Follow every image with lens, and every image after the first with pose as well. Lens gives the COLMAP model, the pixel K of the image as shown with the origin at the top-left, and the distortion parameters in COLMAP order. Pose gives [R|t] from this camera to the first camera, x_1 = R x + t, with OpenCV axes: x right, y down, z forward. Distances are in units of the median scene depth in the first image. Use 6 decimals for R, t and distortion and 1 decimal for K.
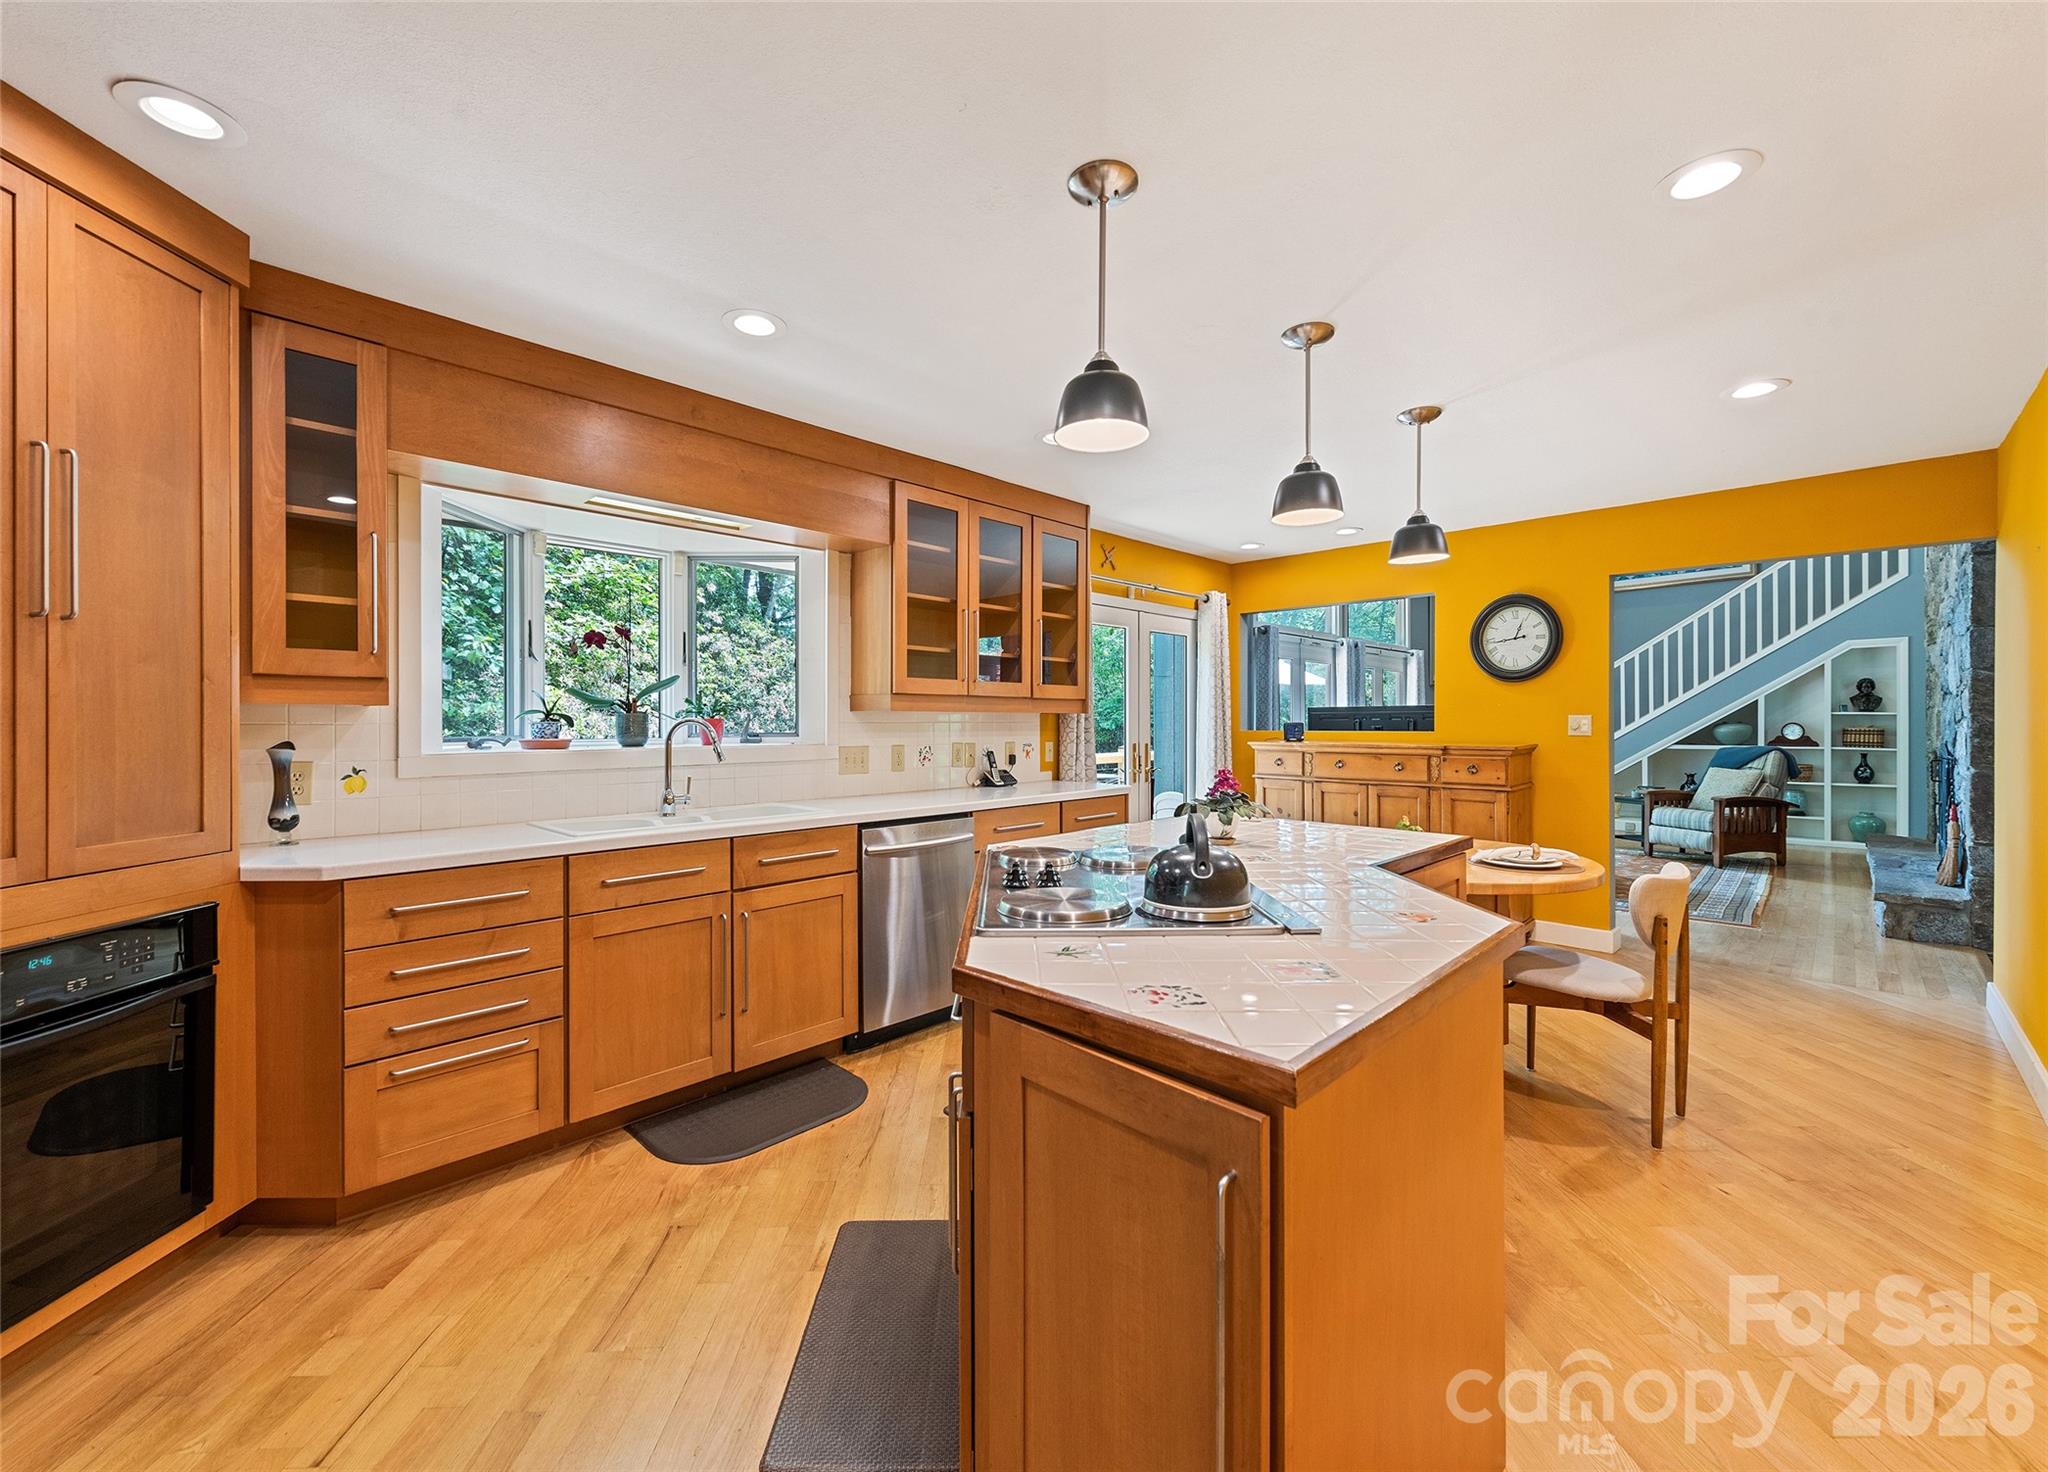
lens RADIAL K [[807.6, 0, 1024.0], [0, 807.6, 736.0], [0, 0, 1]] dist [-0.001304, -0.000082]
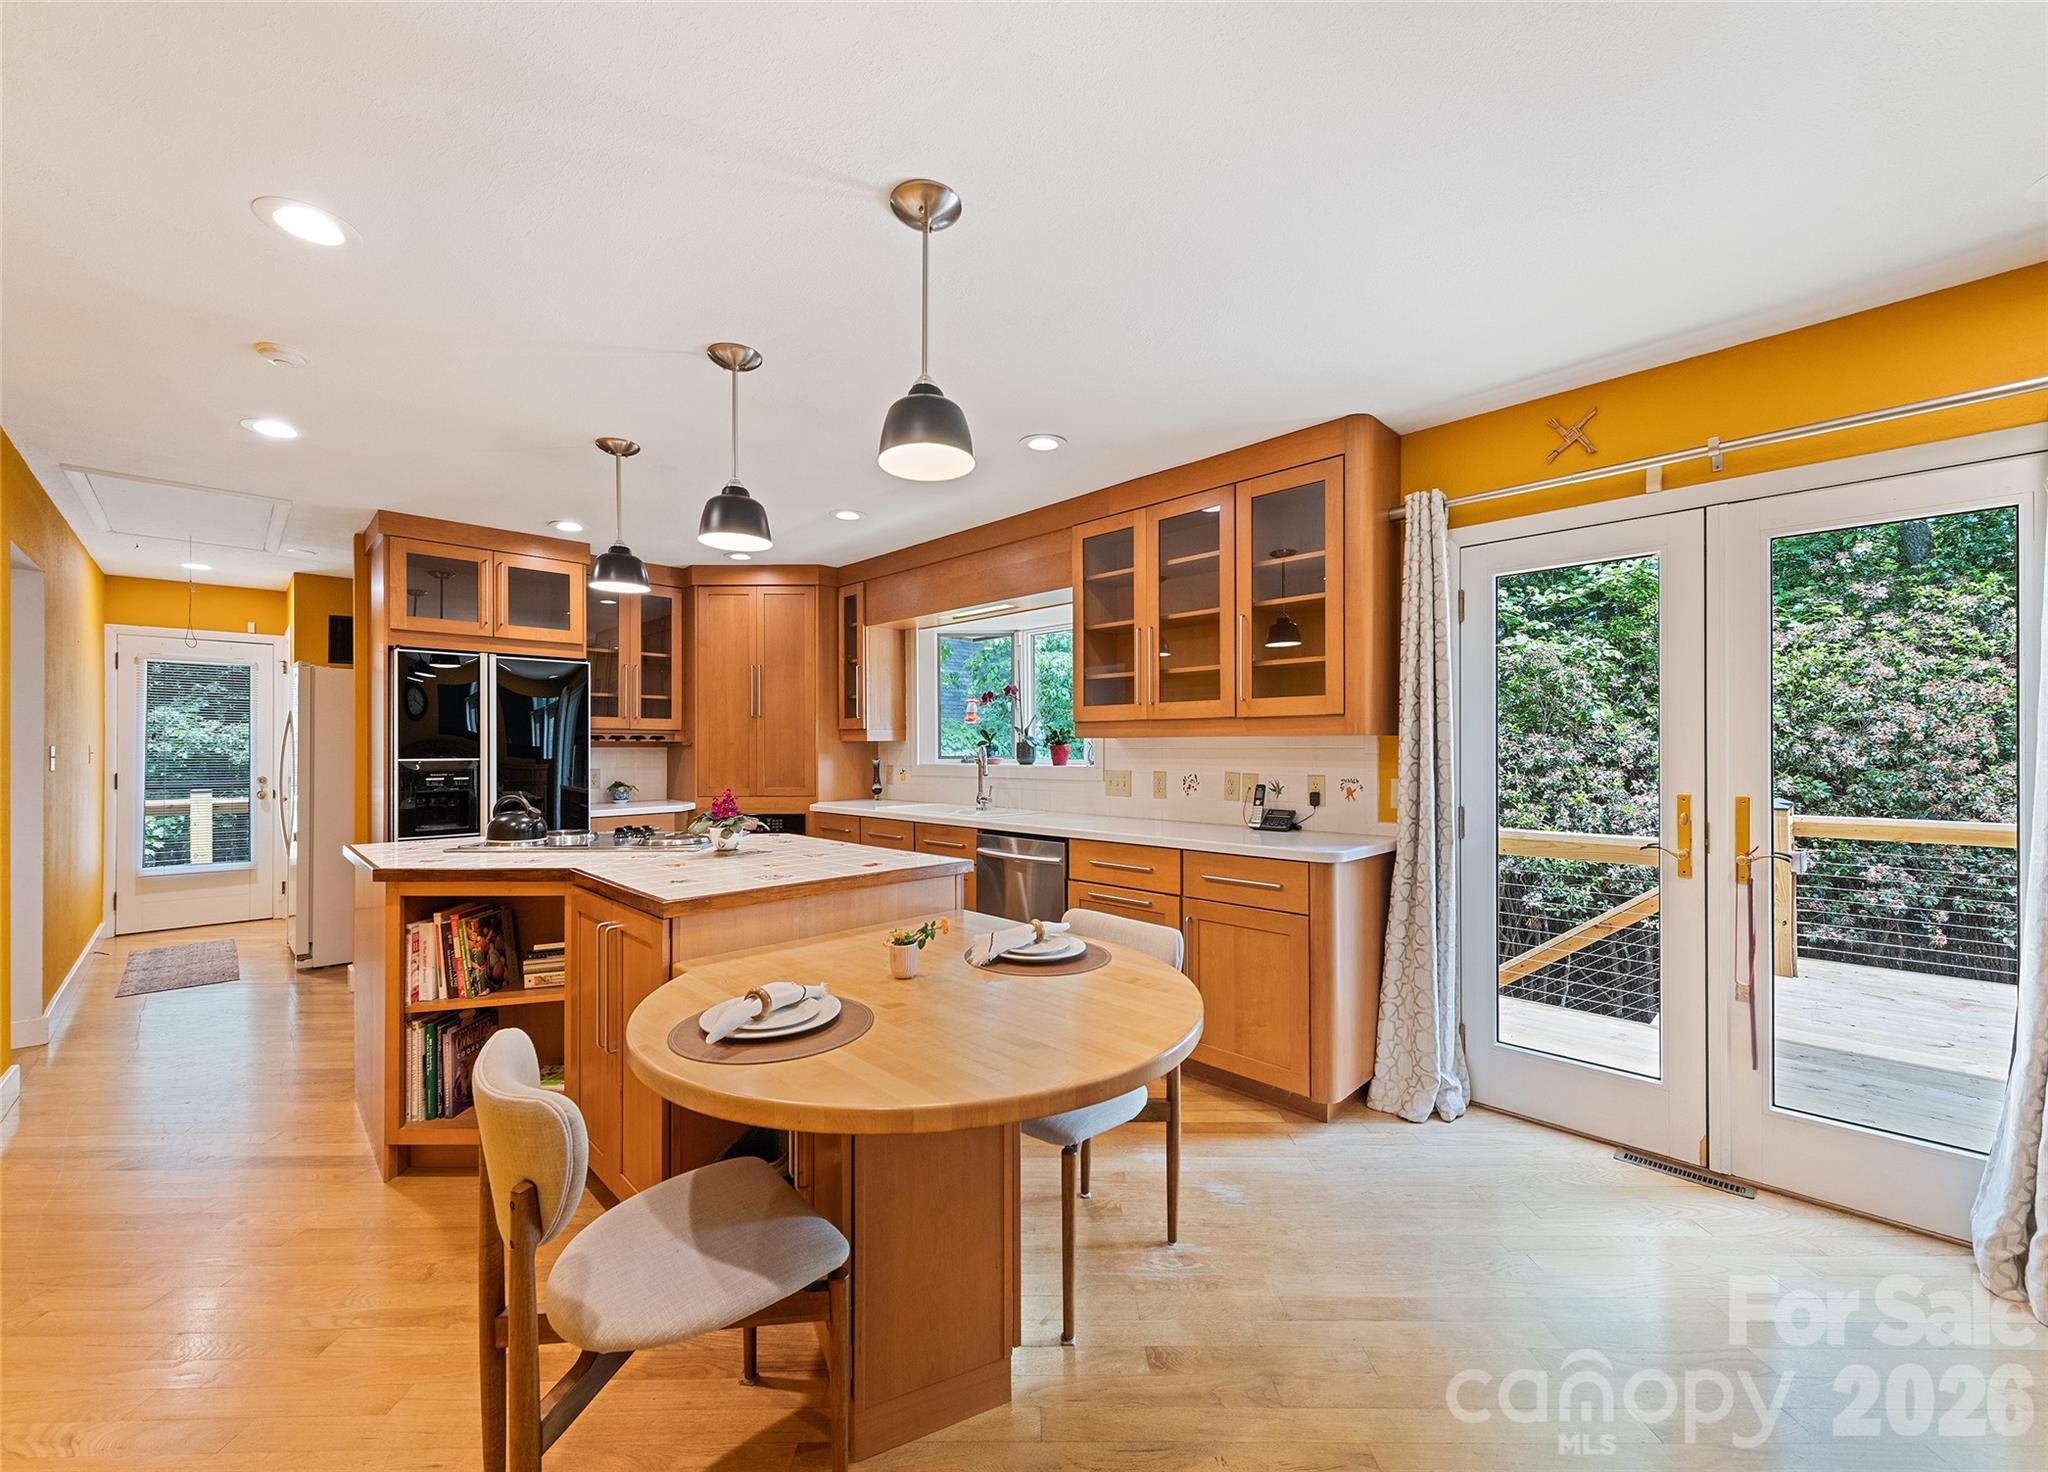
lens RADIAL K [[806.1, 0, 1020.1], [0, 806.1, 767.5], [0, 0, 1]] dist [0.000932, 0.000000]
pose [[-0.018793, 0.029350, -0.999393, 1.018544], [-0.011832, 0.999493, 0.029575, -0.025297], [0.999753, 0.012381, -0.018436, 1.032886]]
